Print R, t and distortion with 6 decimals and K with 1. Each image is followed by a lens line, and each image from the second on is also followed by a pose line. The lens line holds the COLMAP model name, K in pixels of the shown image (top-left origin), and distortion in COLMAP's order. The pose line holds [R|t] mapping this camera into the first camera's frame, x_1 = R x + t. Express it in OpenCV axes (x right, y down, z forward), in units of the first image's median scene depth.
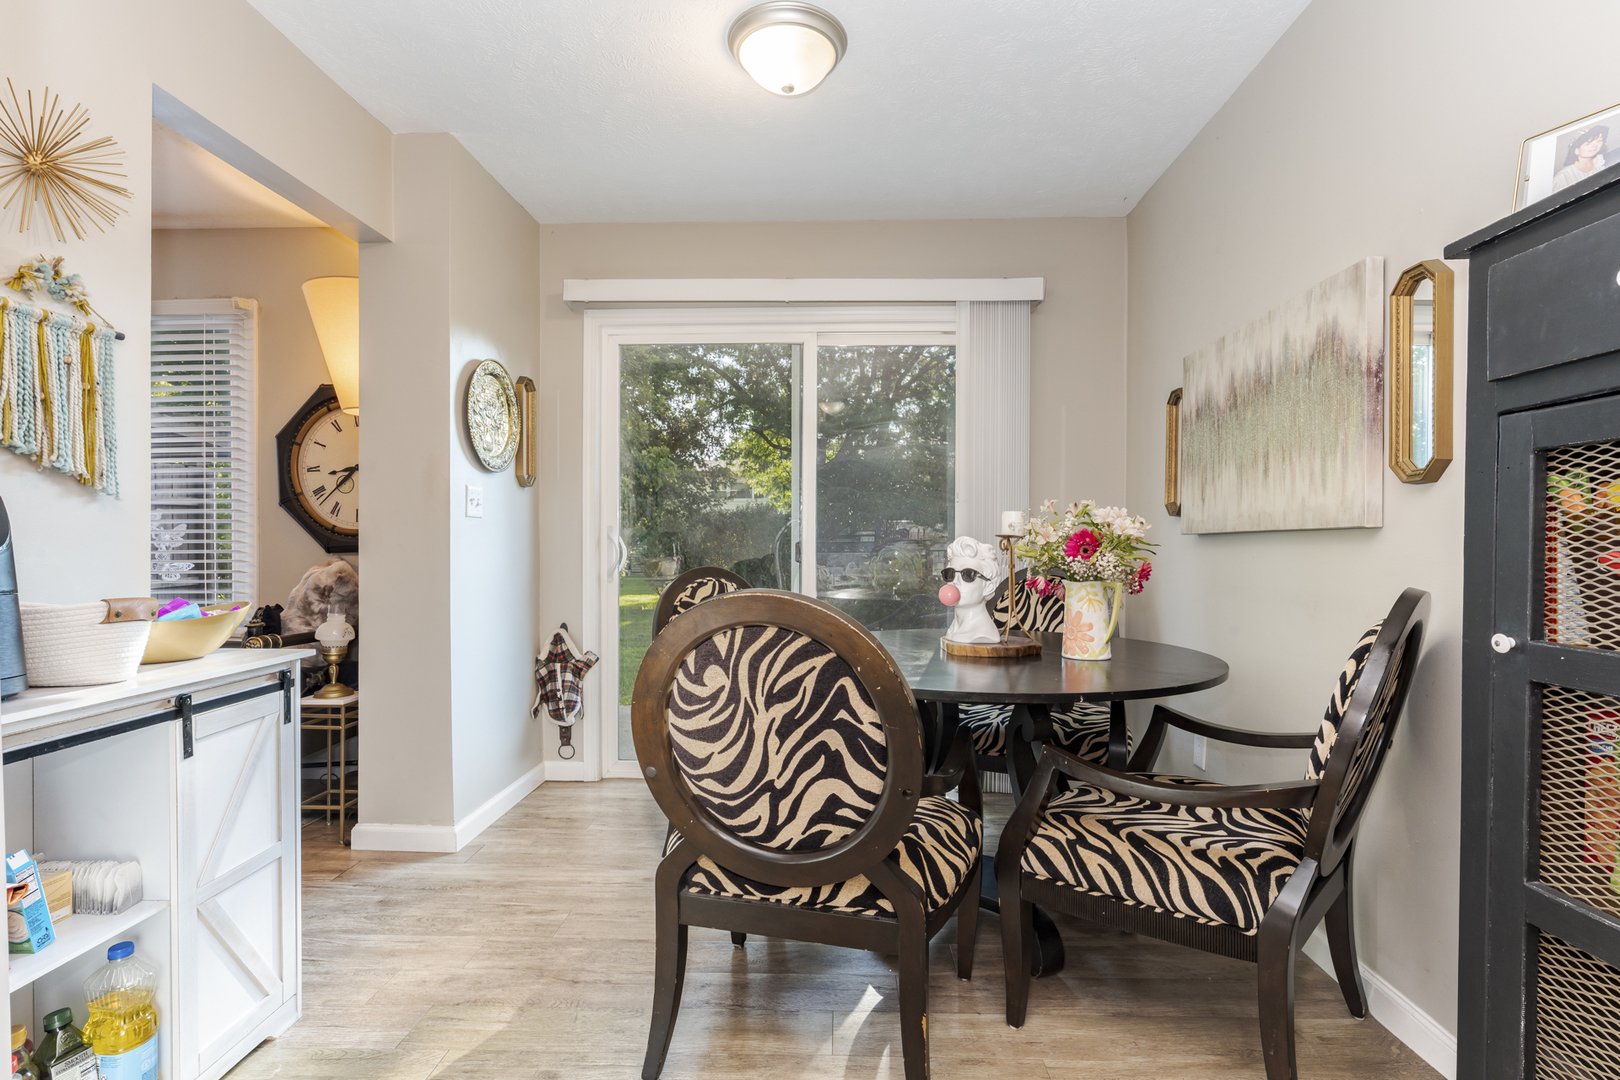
lens RADIAL K [[742.0, 0, 816.5], [0, 742.0, 553.0], [0, 0, 1]] dist [-0.010617, 0.000107]
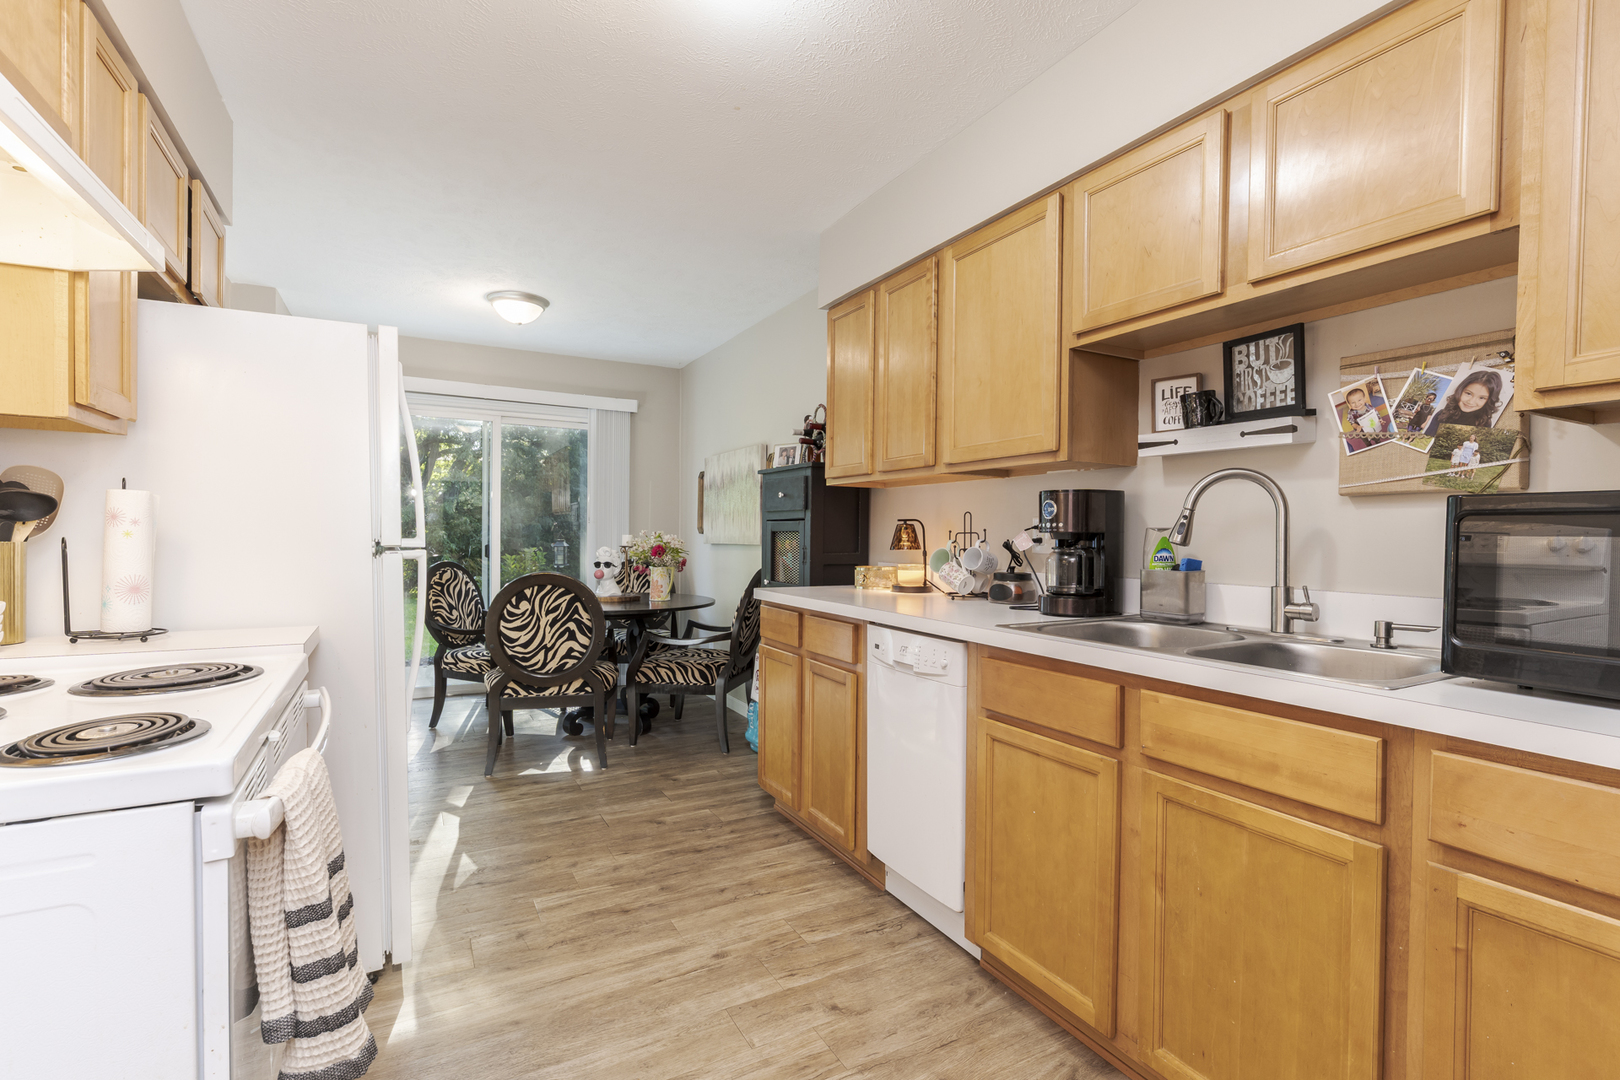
lens RADIAL K [[731.4, 0, 798.3], [0, 731.4, 550.1], [0, 0, 1]] dist [-0.011611, 0.004108]
pose [[0.857236, -0.002695, 0.514917, -0.612739], [-0.004896, 0.999898, 0.013384, -0.064194], [-0.514900, -0.013994, 0.857136, -1.639485]]
